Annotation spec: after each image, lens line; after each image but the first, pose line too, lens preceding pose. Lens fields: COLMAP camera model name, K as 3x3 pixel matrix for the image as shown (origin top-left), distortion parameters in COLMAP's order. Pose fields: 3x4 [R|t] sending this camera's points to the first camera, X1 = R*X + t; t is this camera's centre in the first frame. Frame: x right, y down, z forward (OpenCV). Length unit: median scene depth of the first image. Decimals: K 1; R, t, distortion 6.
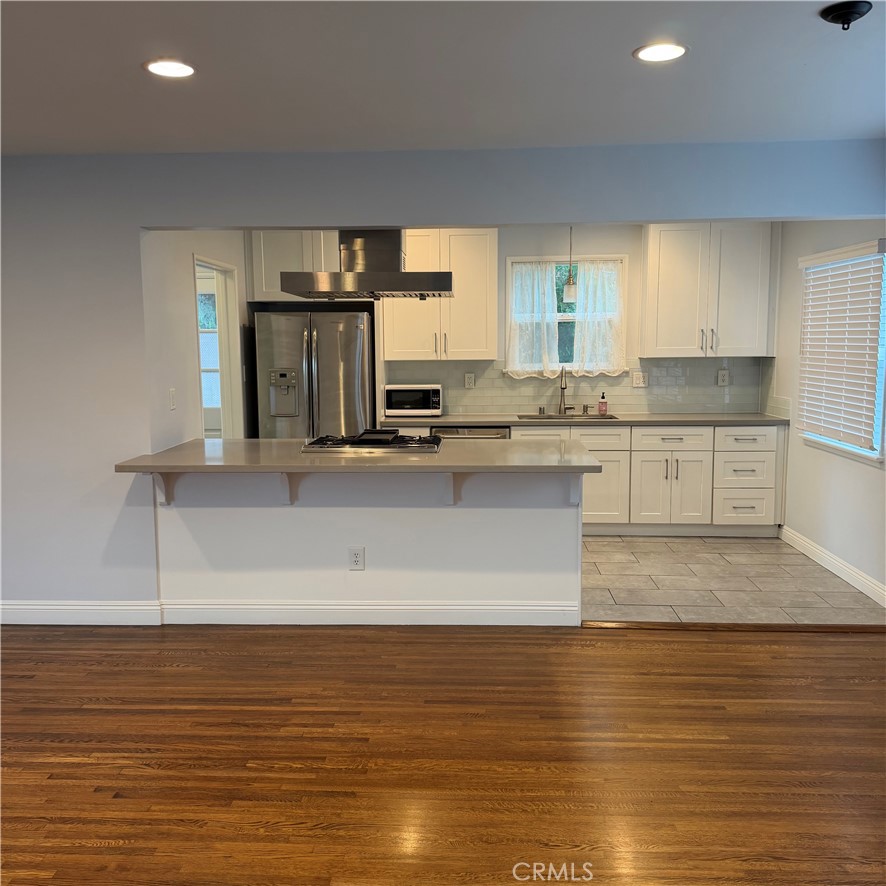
lens RADIAL K [[827.2, 0, 436.9], [0, 827.2, 440.7], [0, 0, 1]] dist [0.142649, -0.247068]
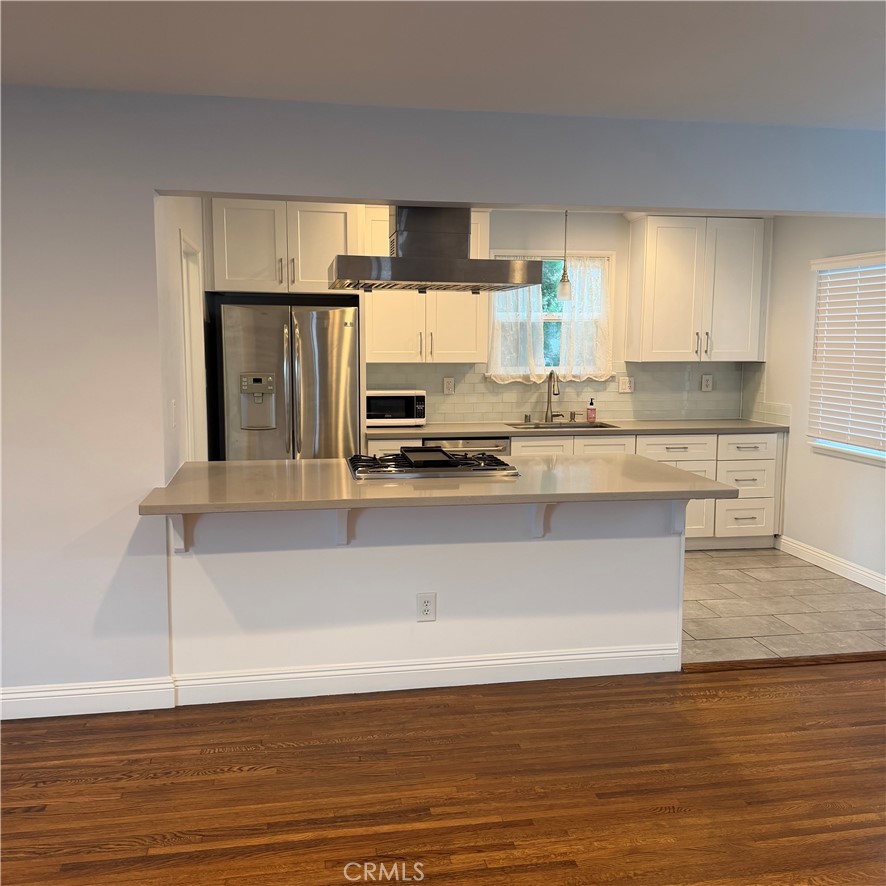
lens RADIAL K [[827.2, 0, 436.9], [0, 827.2, 440.7], [0, 0, 1]] dist [0.142649, -0.247068]
pose [[0.974820, -0.014997, 0.222490, -0.191203], [0.014458, 0.999887, 0.004052, -0.018404], [-0.222525, -0.000733, 0.974927, 0.141564]]
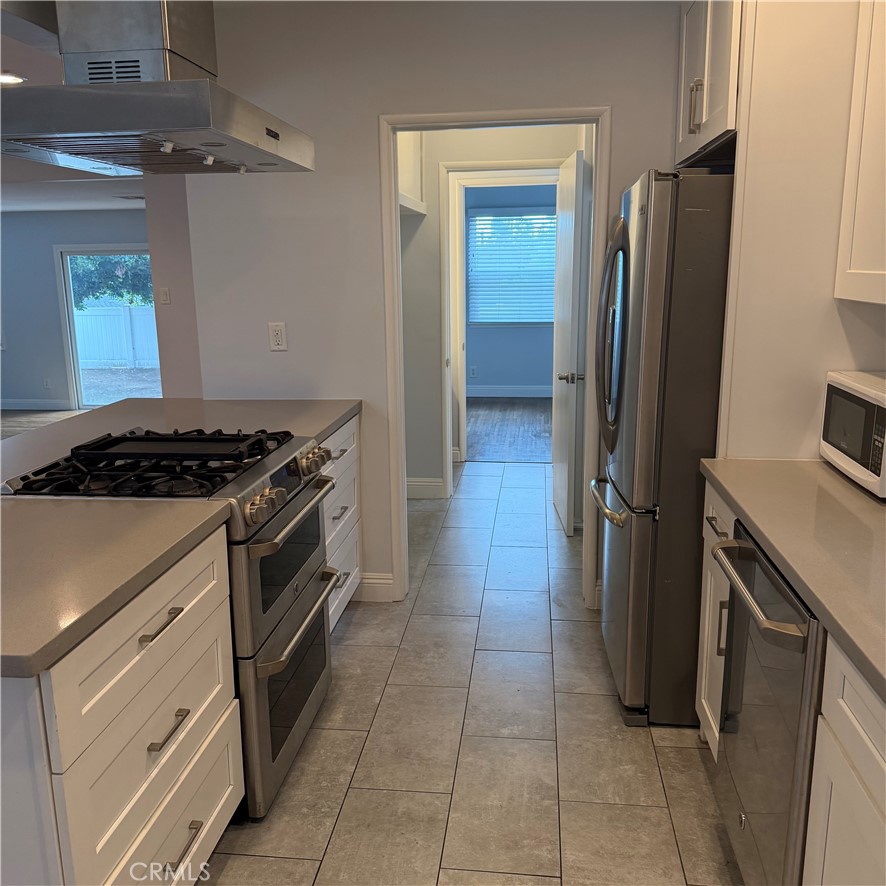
lens RADIAL K [[827.2, 0, 436.9], [0, 827.2, 440.7], [0, 0, 1]] dist [0.142649, -0.247068]
pose [[-0.069854, 0.221858, -0.972574, 0.317401], [-0.098890, 0.968613, 0.228057, -0.109129], [0.992644, 0.112109, -0.045722, 0.905569]]
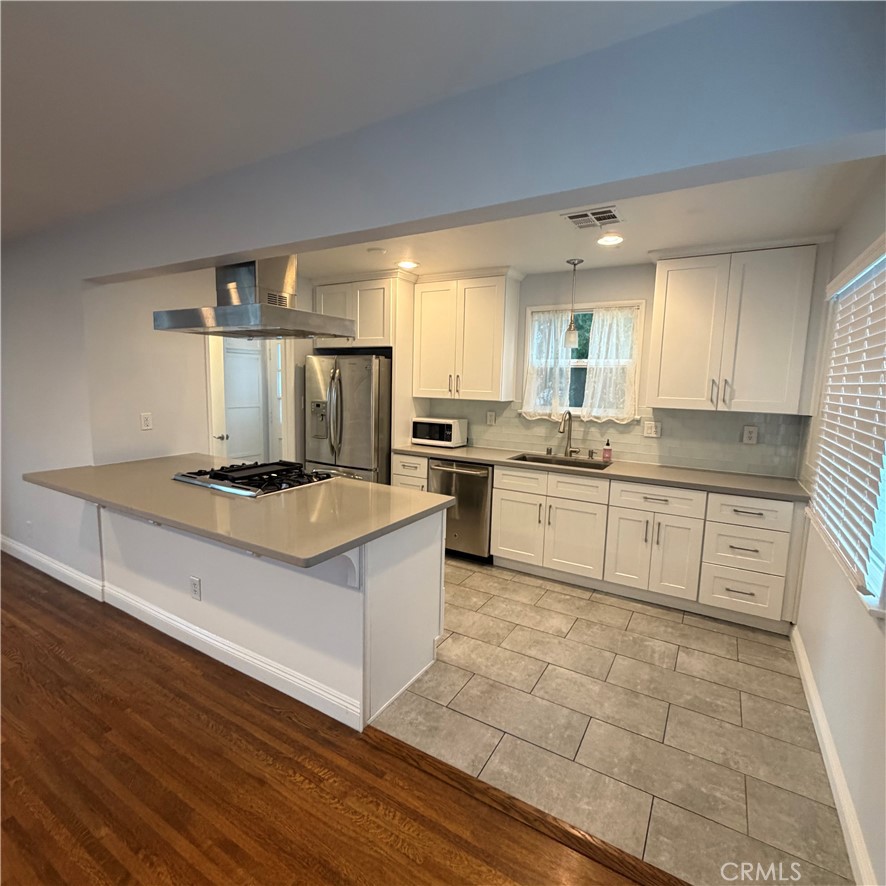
lens RADIAL K [[471.7, 0, 441.9], [0, 471.7, 439.6], [0, 0, 1]] dist [-0.005736, 0.007798]
pose [[0.884775, 0.086934, -0.457839, 0.304867], [-0.085434, 0.996054, 0.024028, -0.058735], [0.458121, 0.017856, 0.888711, 0.441267]]
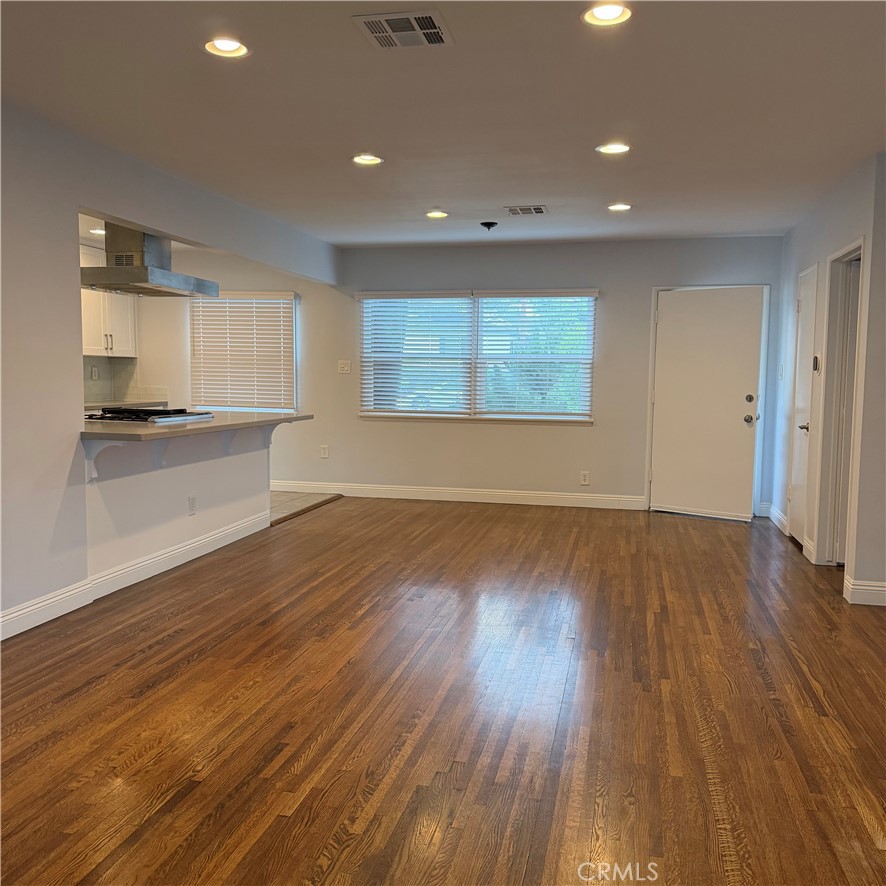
lens RADIAL K [[827.2, 0, 436.9], [0, 827.2, 440.7], [0, 0, 1]] dist [0.142649, -0.247068]
pose [[0.177911, -0.071737, 0.981428, -0.897161], [0.101437, 0.993363, 0.054221, 0.010909], [-0.978804, 0.089907, 0.184007, 0.288243]]
